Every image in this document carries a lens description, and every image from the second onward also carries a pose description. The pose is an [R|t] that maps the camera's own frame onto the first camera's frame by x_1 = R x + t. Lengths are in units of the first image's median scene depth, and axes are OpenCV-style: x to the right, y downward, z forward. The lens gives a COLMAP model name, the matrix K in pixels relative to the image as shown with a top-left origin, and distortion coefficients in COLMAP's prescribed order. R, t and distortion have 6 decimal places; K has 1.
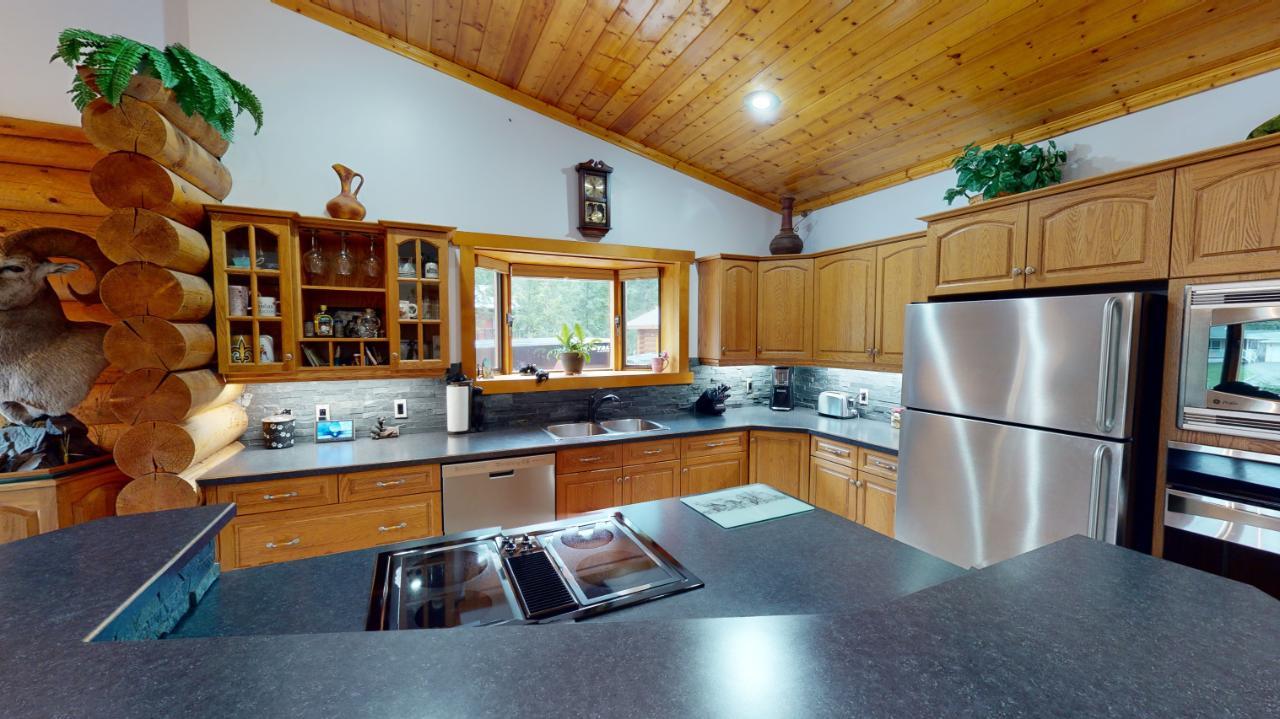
lens RADIAL K [[468.7, 0, 639.9], [0, 468.7, 360.2], [0, 0, 1]] dist [-0.000187, -0.000071]
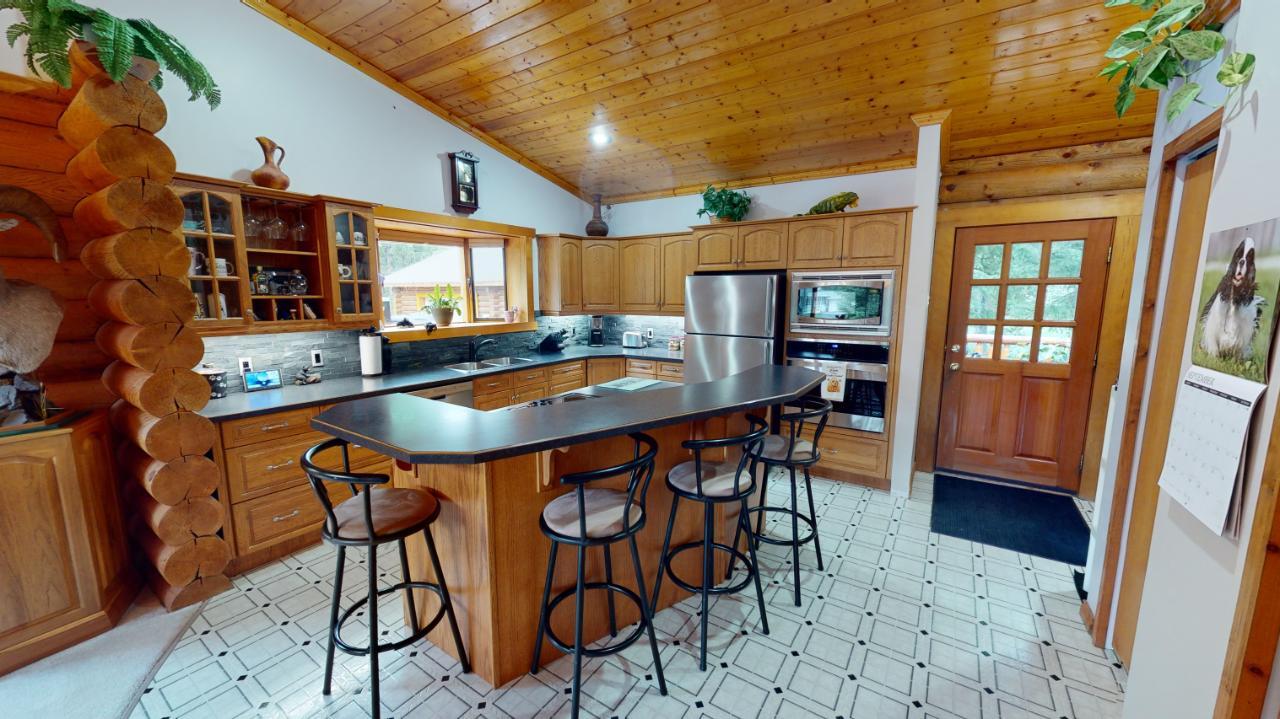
lens RADIAL K [[468.7, 0, 638.8], [0, 468.7, 359.2], [0, 0, 1]] dist [-0.000187, -0.000071]
pose [[0.858459, -0.071045, 0.507937, -0.450715], [0.027378, 0.995295, 0.092939, 0.022739], [-0.512150, -0.065878, 0.856366, -0.406102]]
